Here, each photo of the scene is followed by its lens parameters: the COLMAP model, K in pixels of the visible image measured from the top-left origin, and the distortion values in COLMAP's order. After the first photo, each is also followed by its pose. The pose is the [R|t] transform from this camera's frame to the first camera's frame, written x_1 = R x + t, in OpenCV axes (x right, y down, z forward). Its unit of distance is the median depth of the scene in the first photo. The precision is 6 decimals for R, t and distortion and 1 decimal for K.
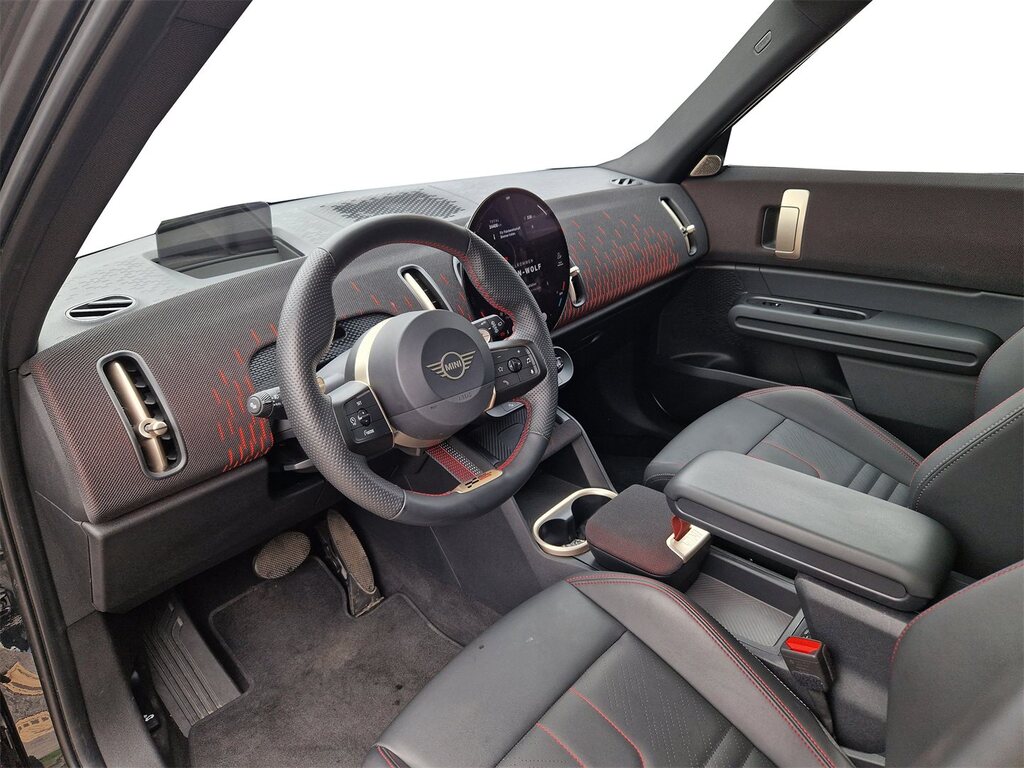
lens RADIAL K [[709.5, 0, 509.3], [0, 709.5, 382.8], [0, 0, 1]] dist [0.039481, -0.042808]
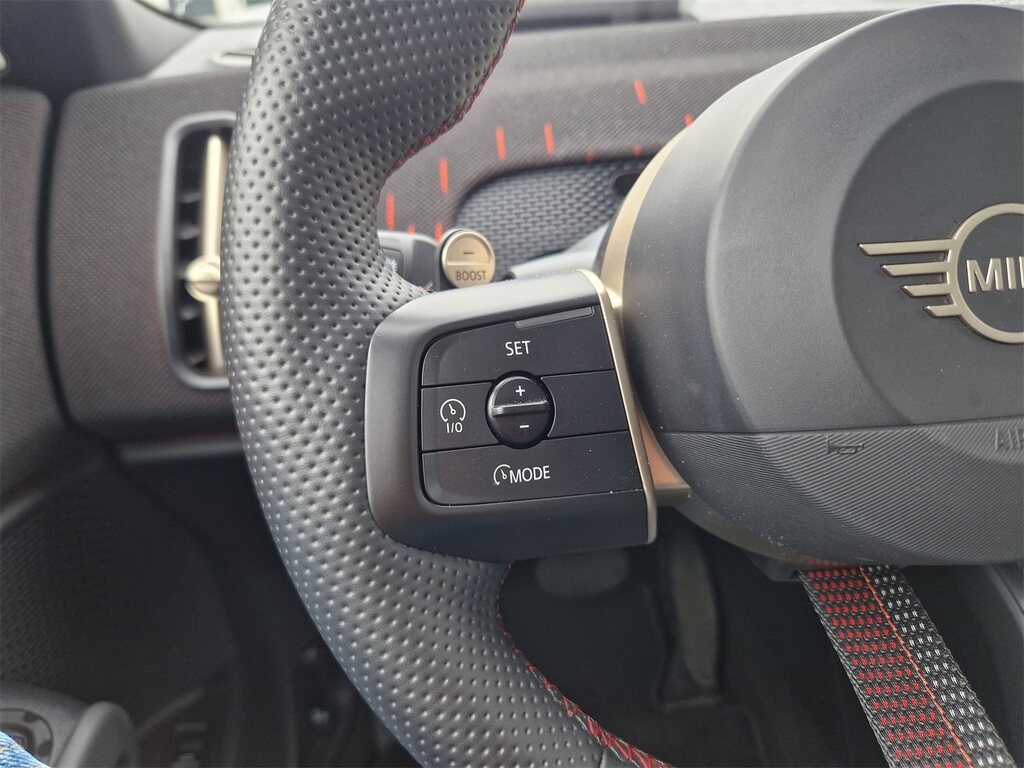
lens RADIAL K [[709.5, 0, 511.4], [0, 709.5, 386.4], [0, 0, 1]] dist [0.039481, -0.042808]
pose [[0.781920, 0.243666, -0.573784, -0.067539], [-0.202558, 0.969807, 0.135808, 0.008671], [0.589552, 0.010033, 0.807668, 0.770251]]
